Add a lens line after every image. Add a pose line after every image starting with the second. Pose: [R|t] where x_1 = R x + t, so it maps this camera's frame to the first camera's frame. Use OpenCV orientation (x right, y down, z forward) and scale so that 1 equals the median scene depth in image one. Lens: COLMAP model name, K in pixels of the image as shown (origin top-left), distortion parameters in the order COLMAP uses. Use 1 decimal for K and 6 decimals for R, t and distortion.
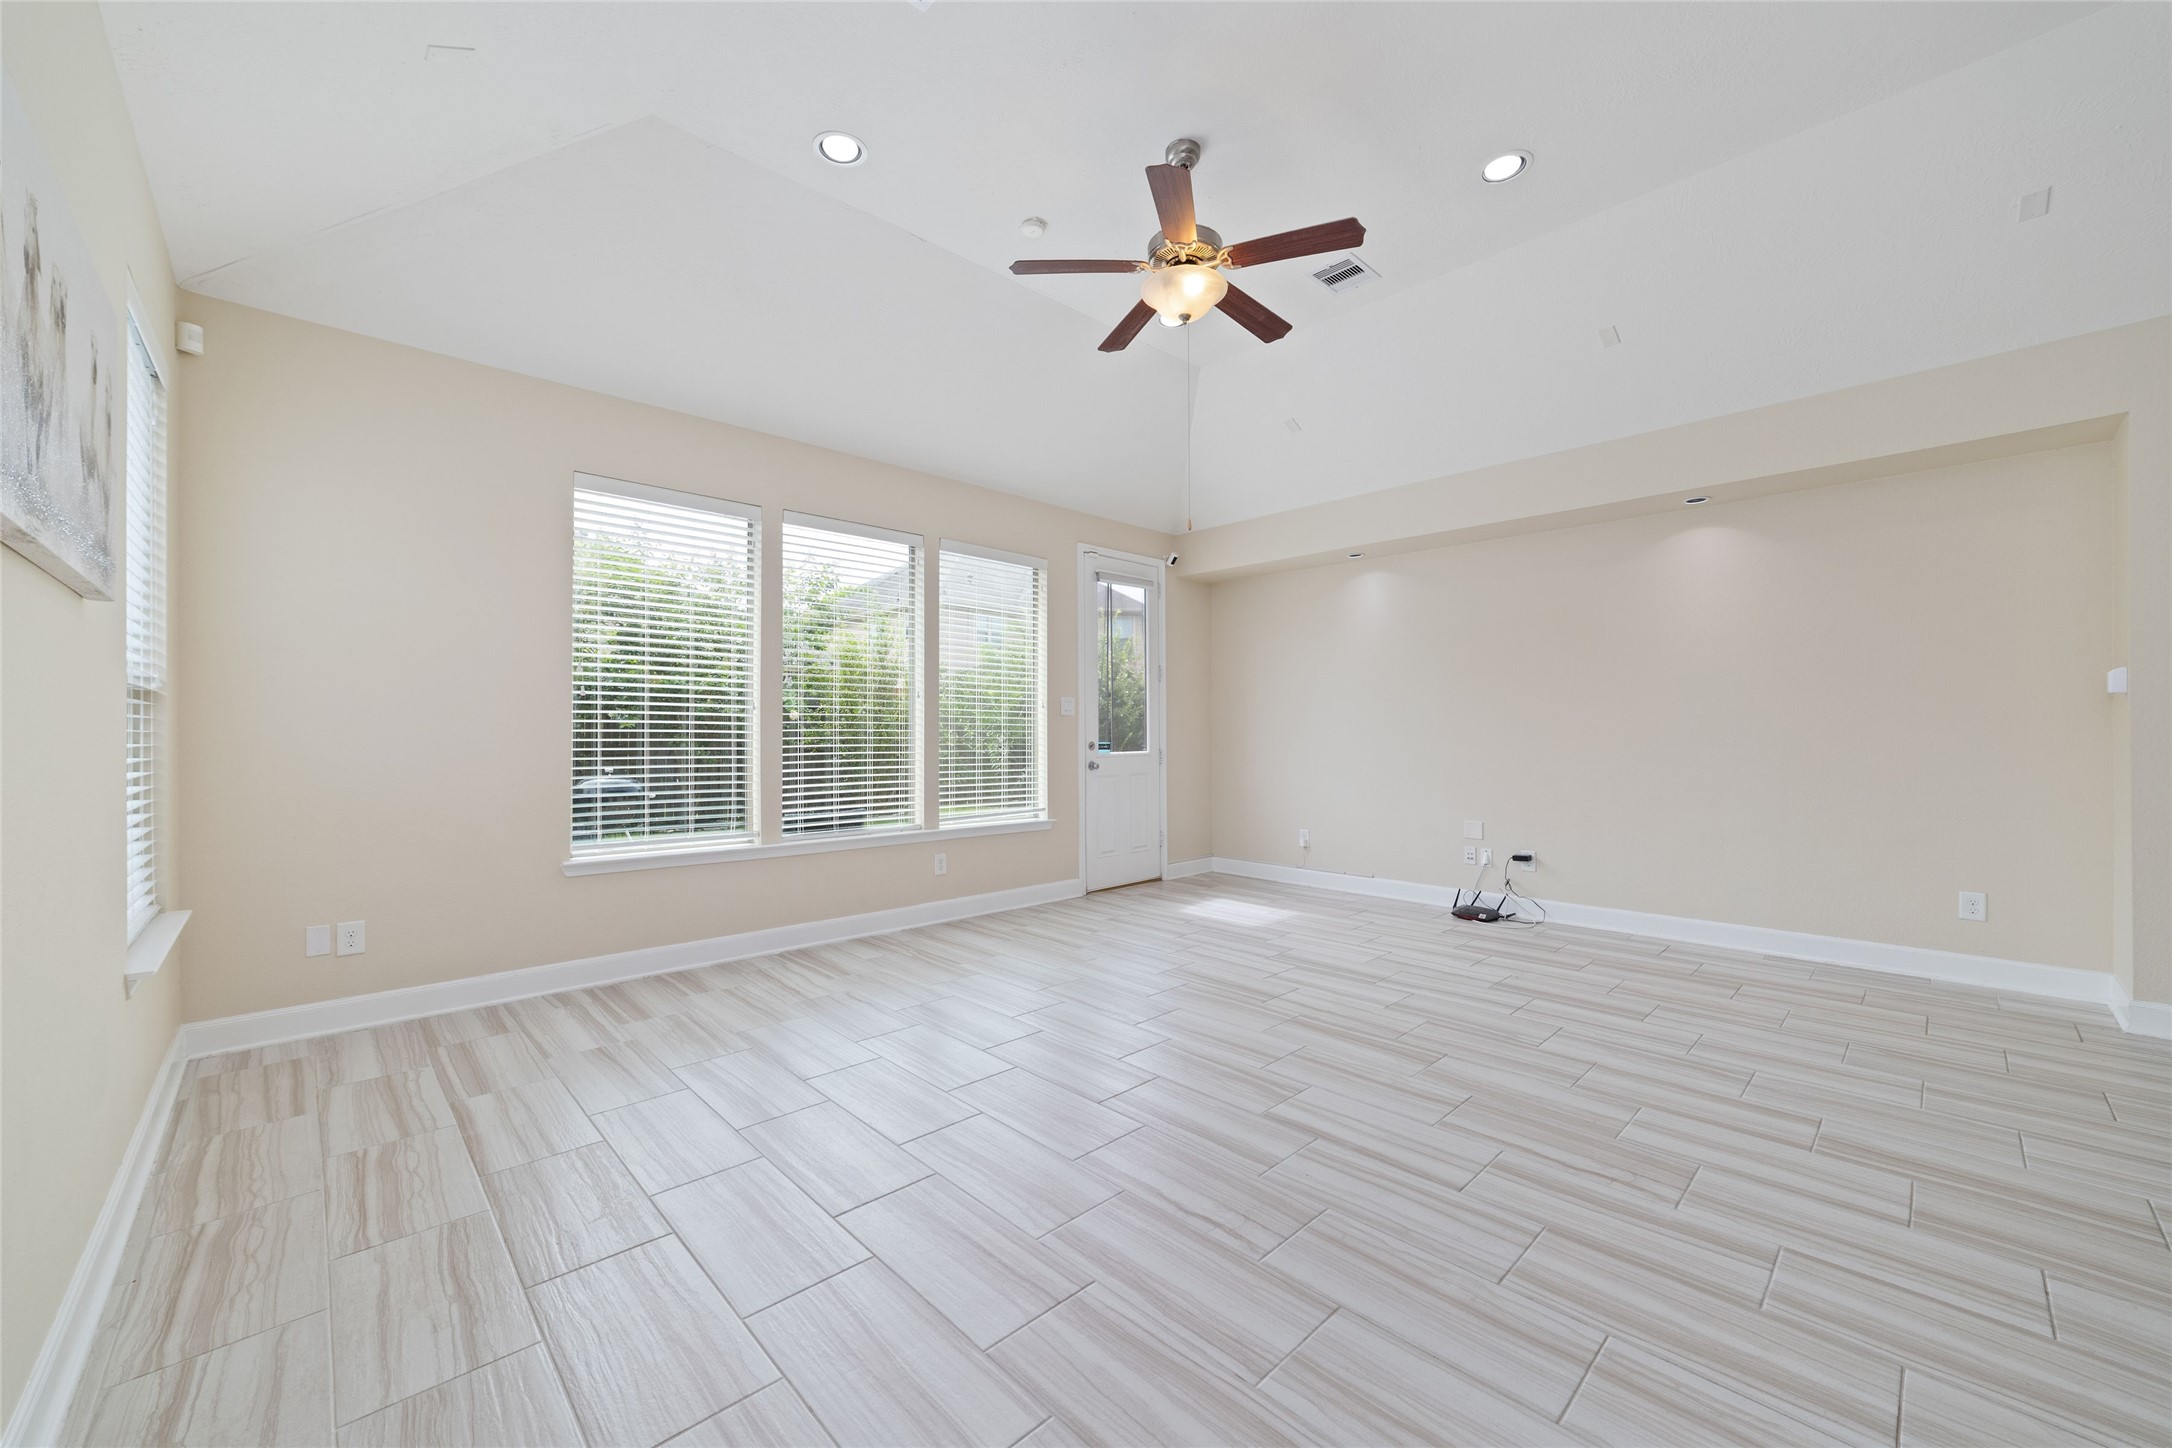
lens RADIAL K [[832.2, 0, 1081.9], [0, 832.2, 735.7], [0, 0, 1]] dist [-0.014804, 0.002412]
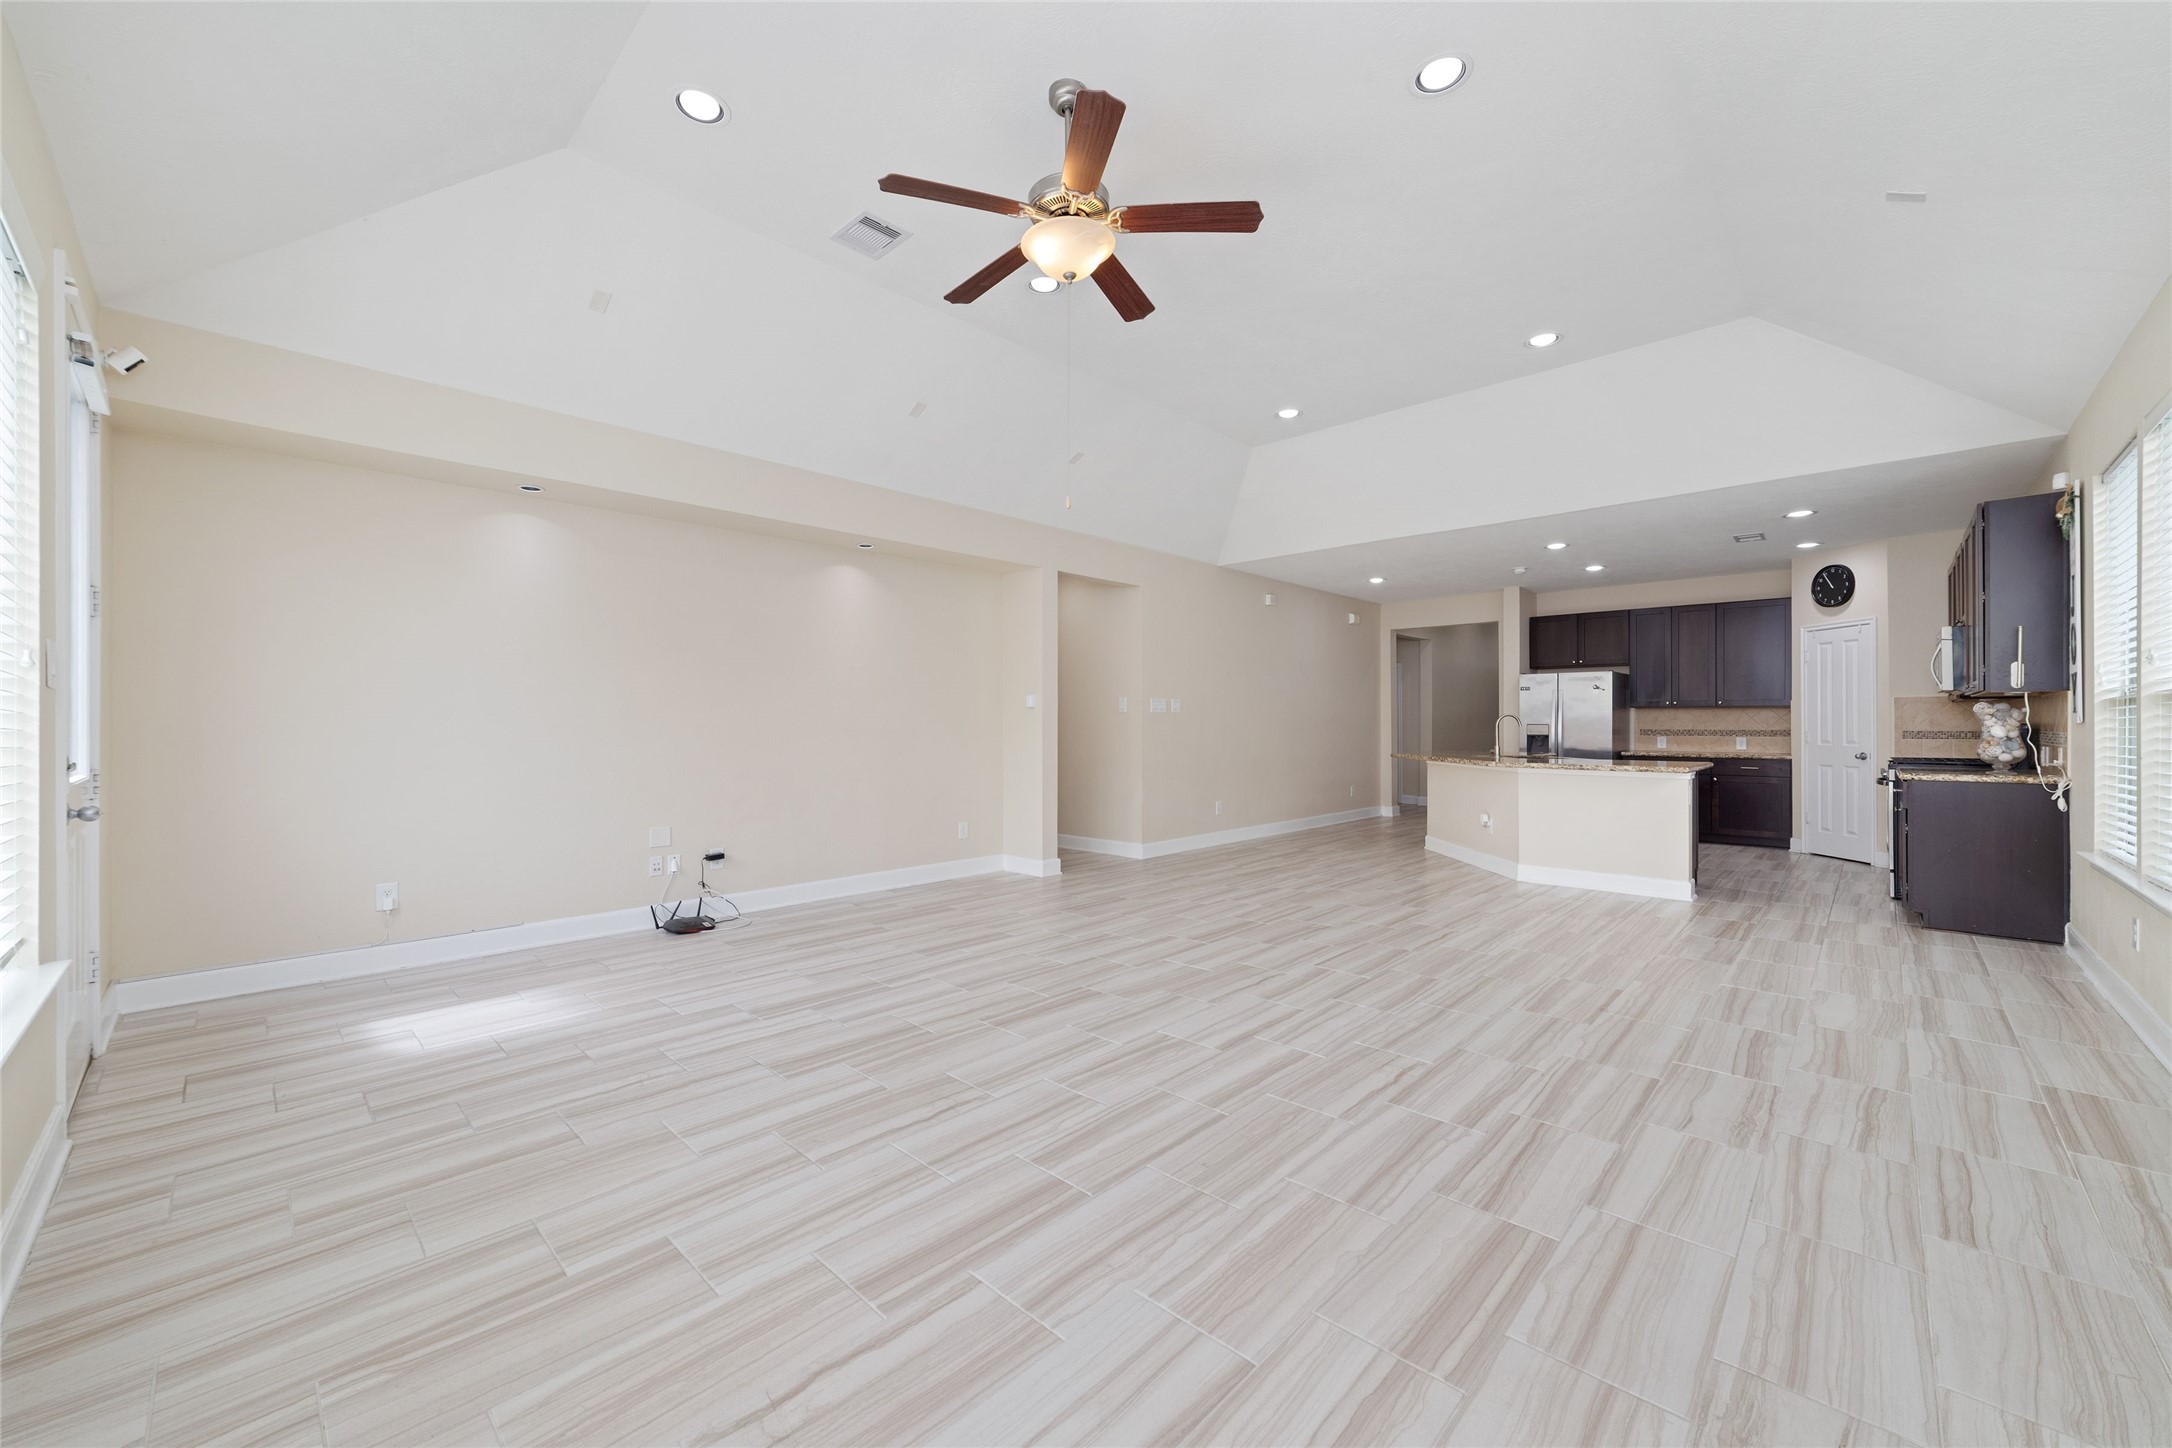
lens RADIAL K [[832.2, 0, 1079.4], [0, 832.2, 724.5], [0, 0, 1]] dist [-0.014804, 0.002412]
pose [[-0.038300, 0.003165, 0.999261, -0.685776], [0.005869, 0.999978, -0.002942, -0.005359], [-0.999249, 0.005752, -0.038318, 0.886781]]
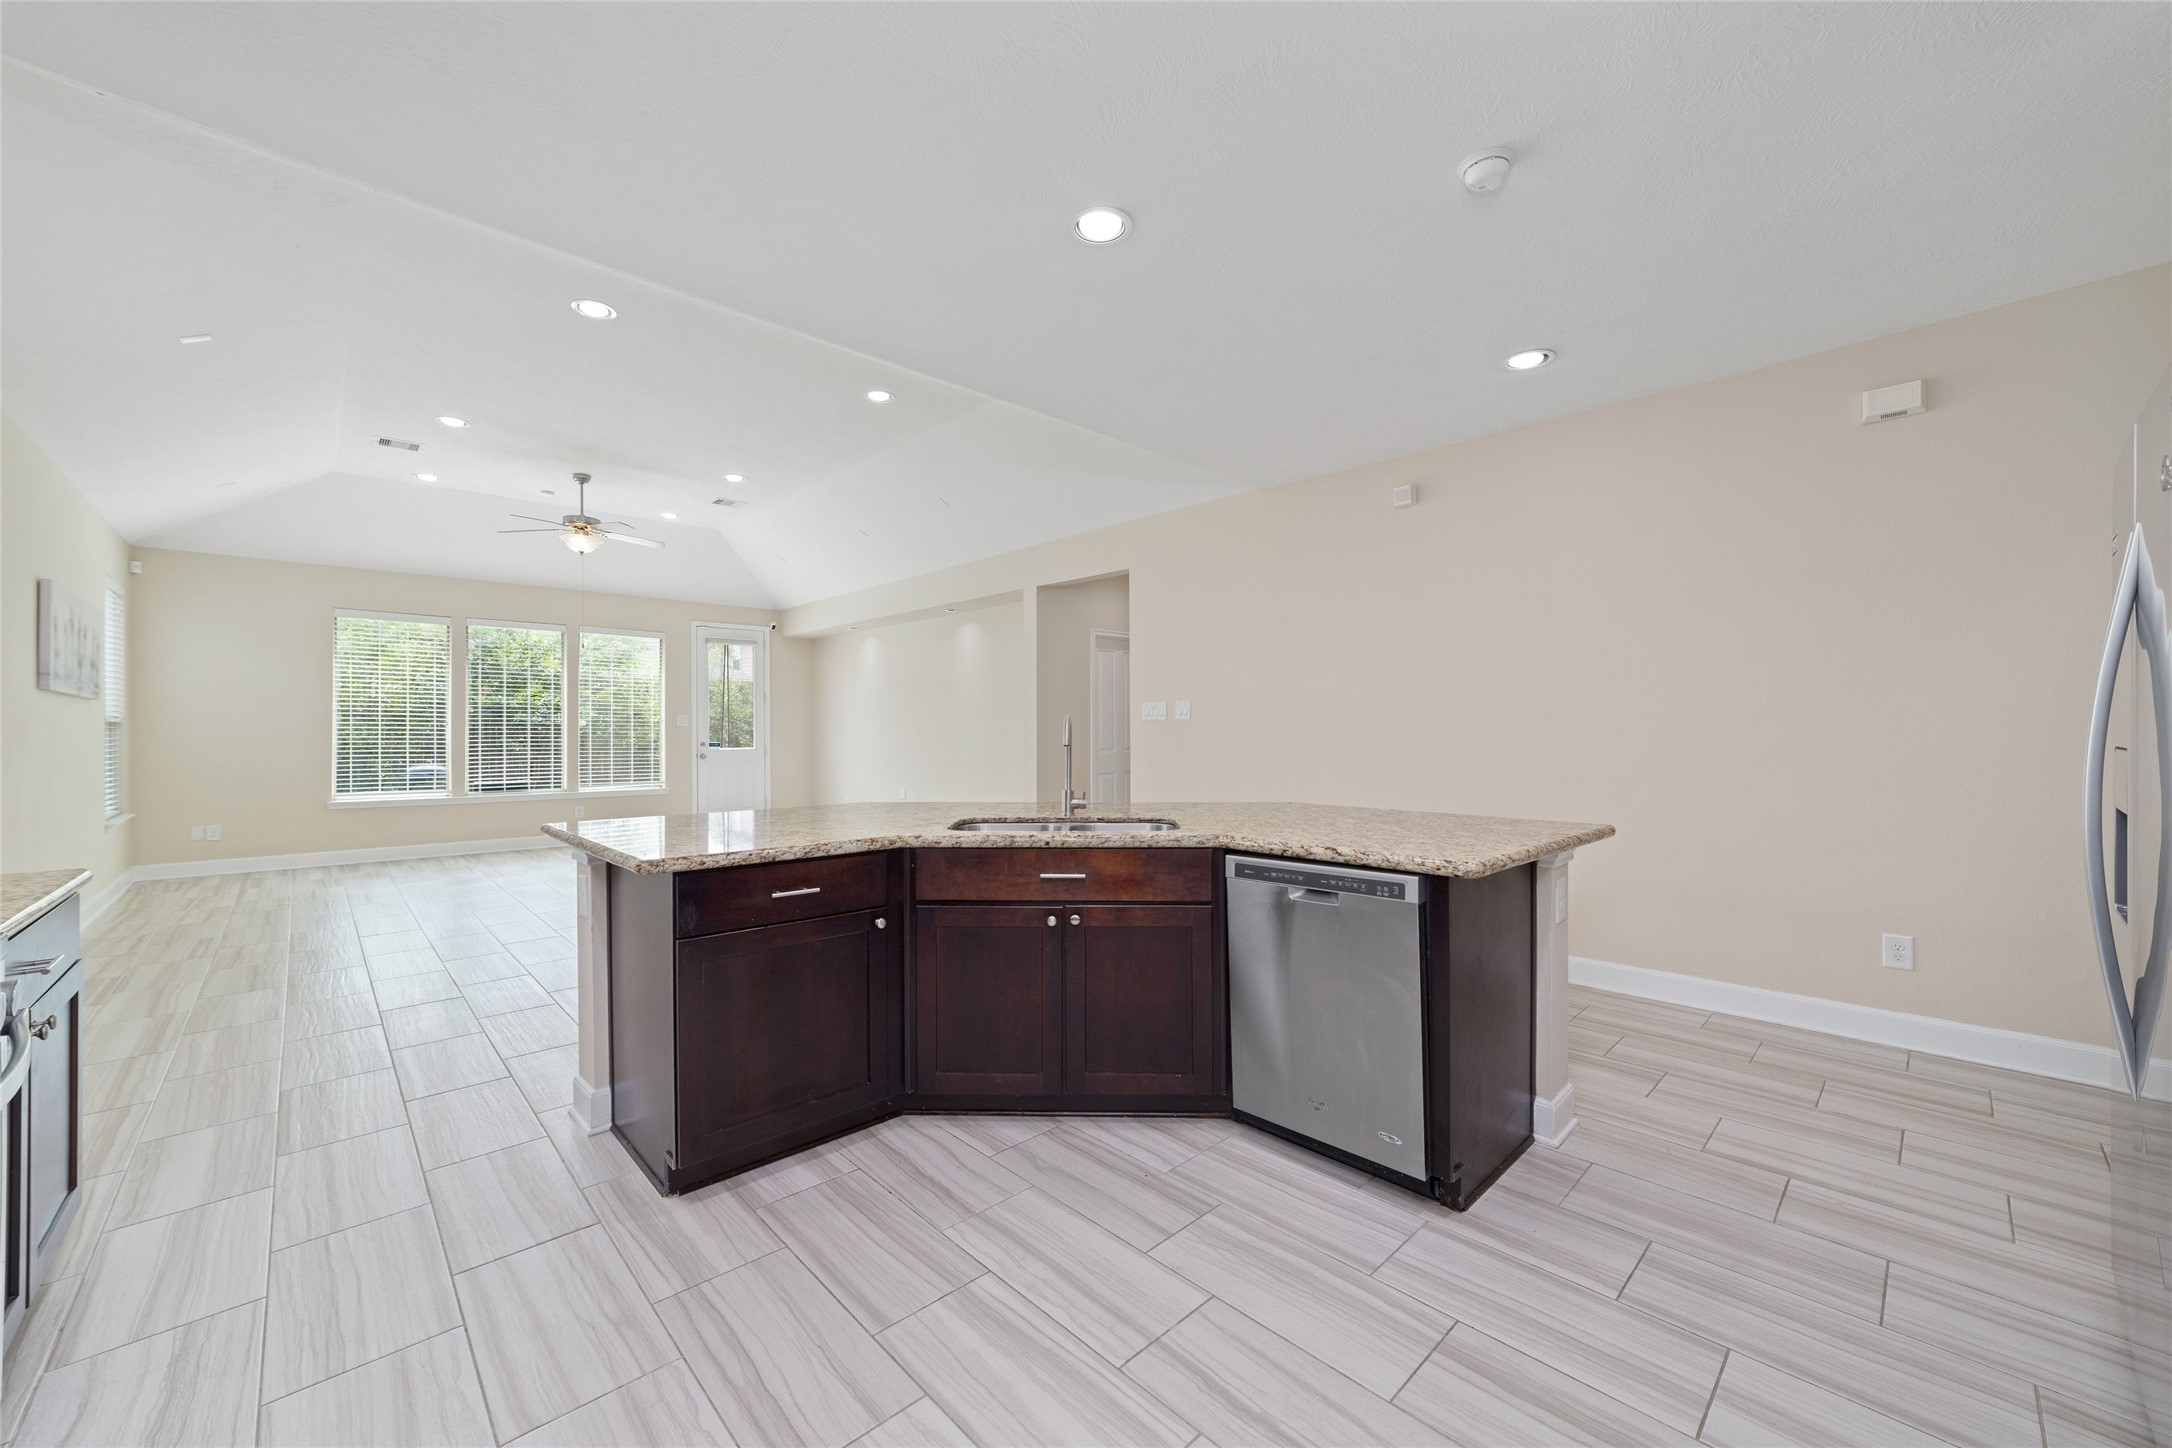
lens RADIAL K [[832.2, 0, 1089.5], [0, 832.2, 734.2], [0, 0, 1]] dist [-0.014804, 0.002412]
pose [[0.999994, -0.000830, 0.003277, 1.296419], [0.000831, 1.000000, -0.000251, -0.011429], [-0.003277, 0.000254, 0.999995, -1.071792]]
